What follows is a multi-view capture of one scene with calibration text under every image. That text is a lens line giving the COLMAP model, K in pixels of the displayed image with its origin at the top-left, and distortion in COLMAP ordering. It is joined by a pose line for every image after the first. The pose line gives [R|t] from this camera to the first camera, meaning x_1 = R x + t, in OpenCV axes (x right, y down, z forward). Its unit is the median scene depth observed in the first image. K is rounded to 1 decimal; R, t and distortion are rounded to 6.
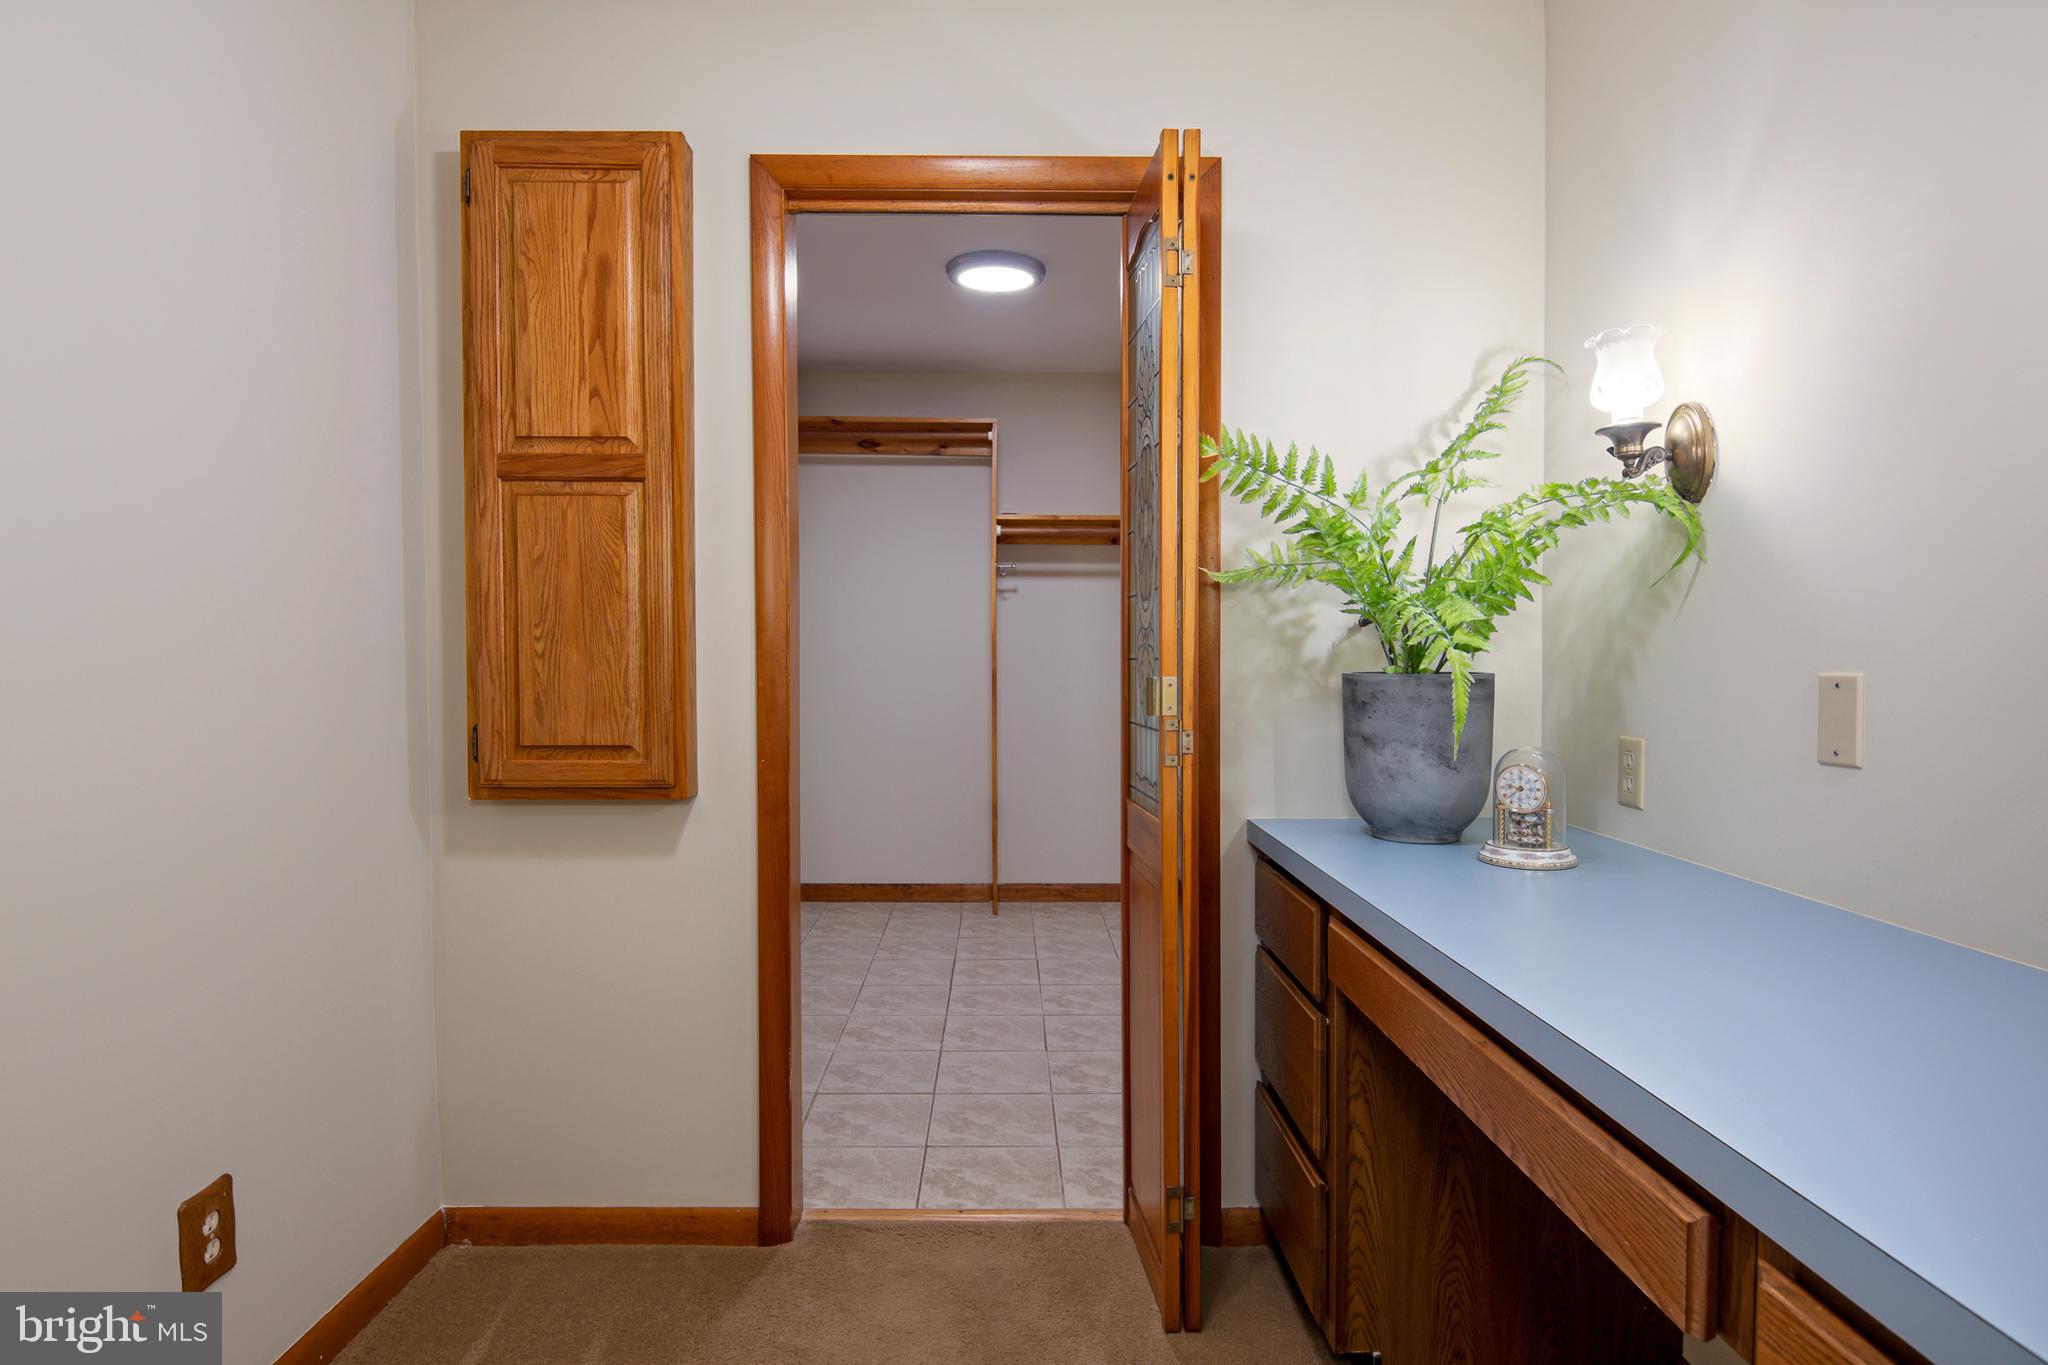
lens RADIAL K [[1117.2, 0, 1019.5], [0, 1117.2, 679.4], [0, 0, 1]] dist [-0.001719, 0.000019]
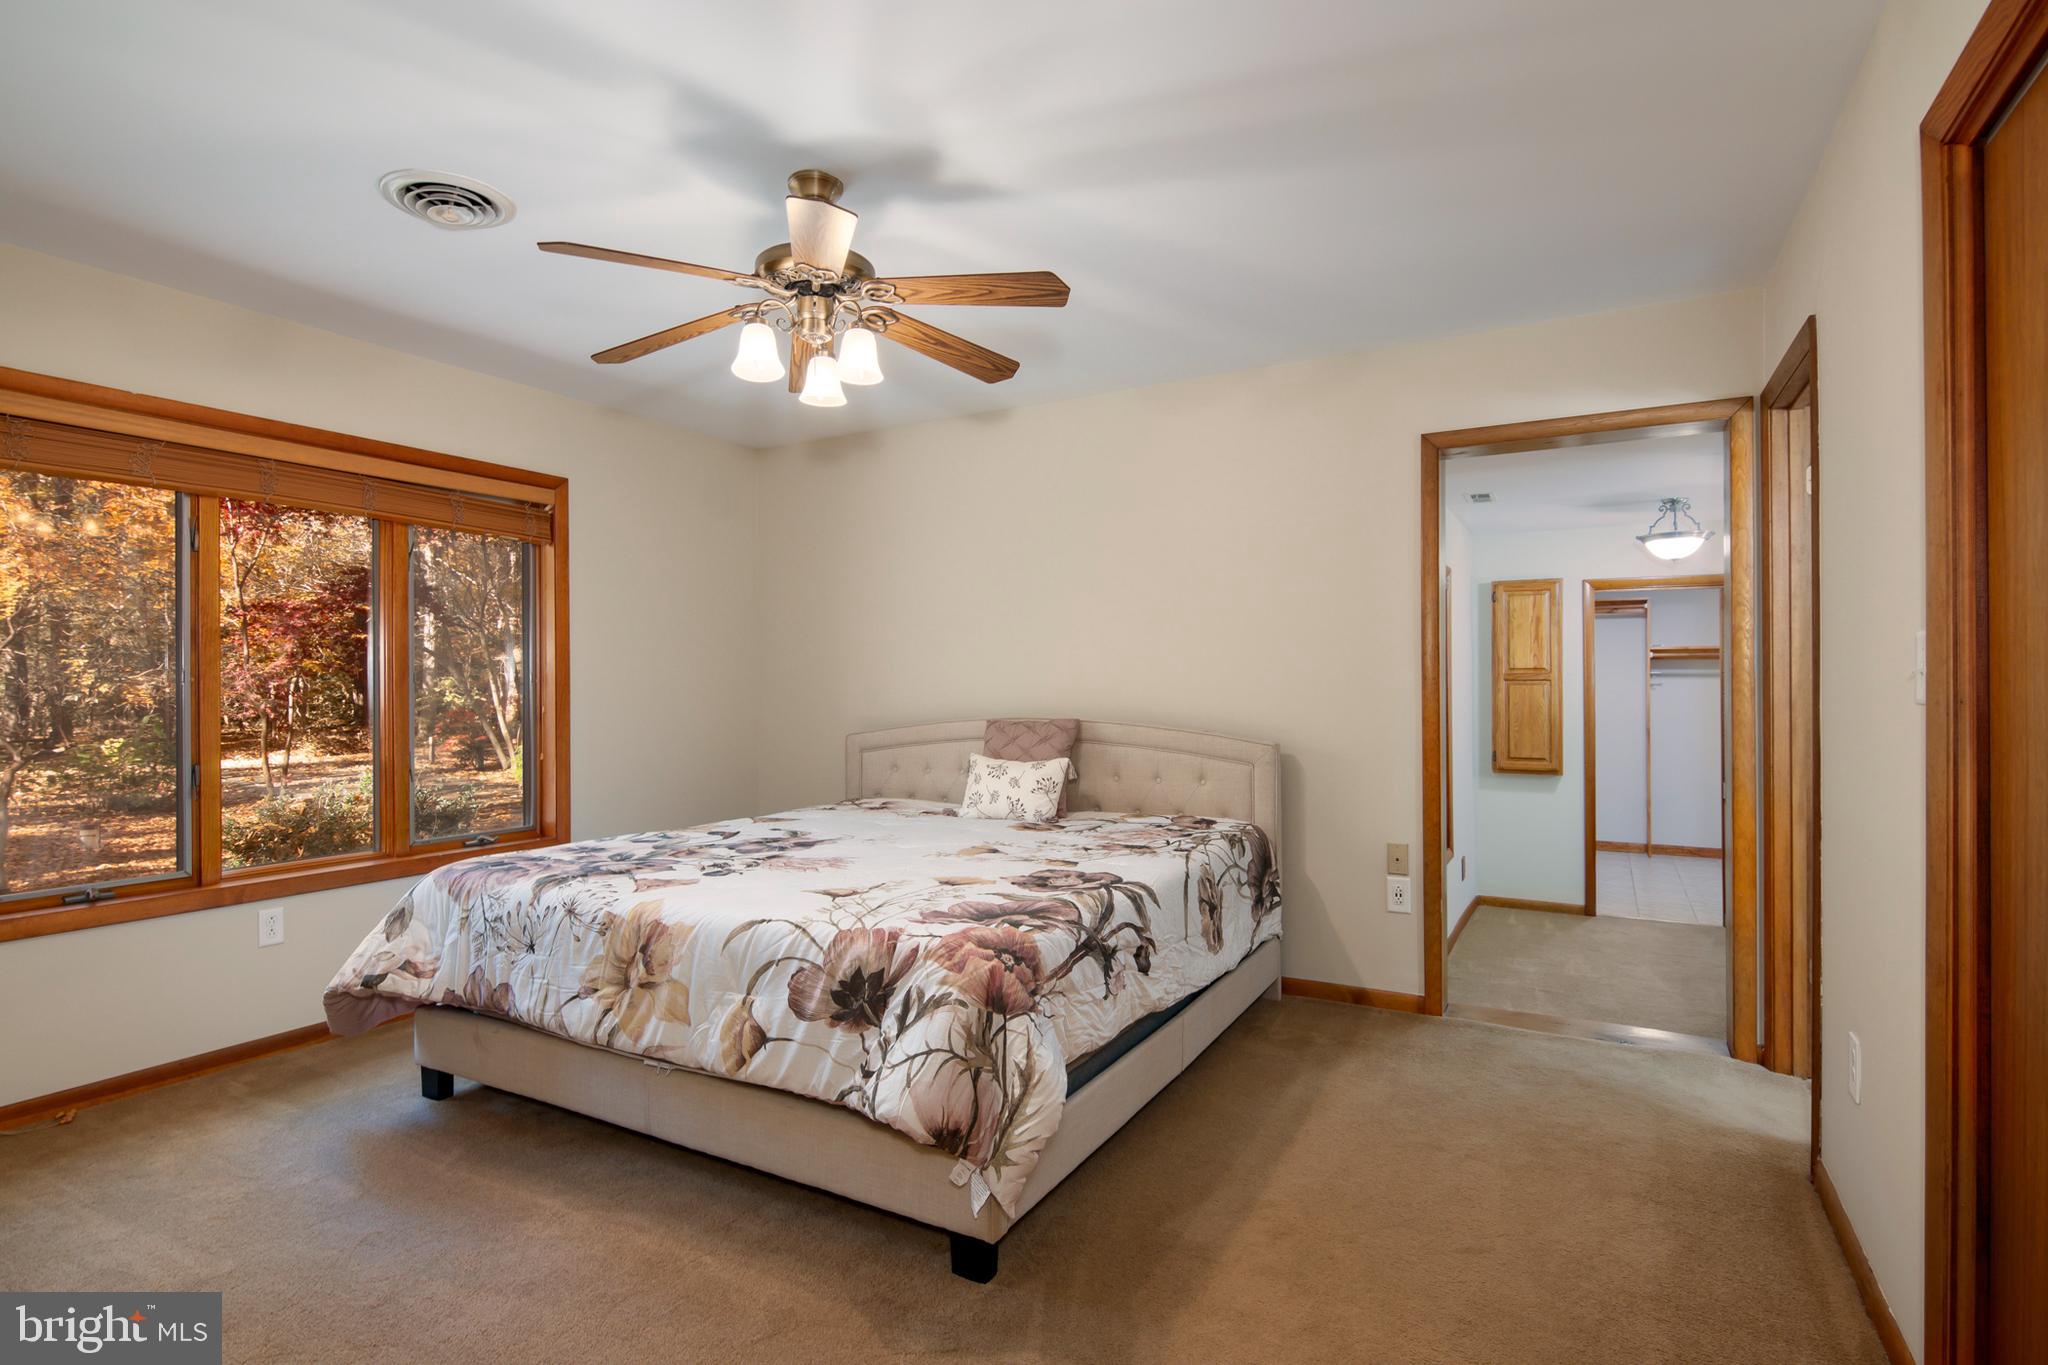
lens RADIAL K [[1023.6, 0, 1032.4], [0, 1023.6, 686.8], [0, 0, 1]] dist [0.000038, -0.006251]
pose [[0.864884, -0.003981, -0.501956, -0.134693], [-0.007793, 0.999742, -0.021356, -0.078844], [0.501911, 0.022383, 0.864630, -2.464274]]
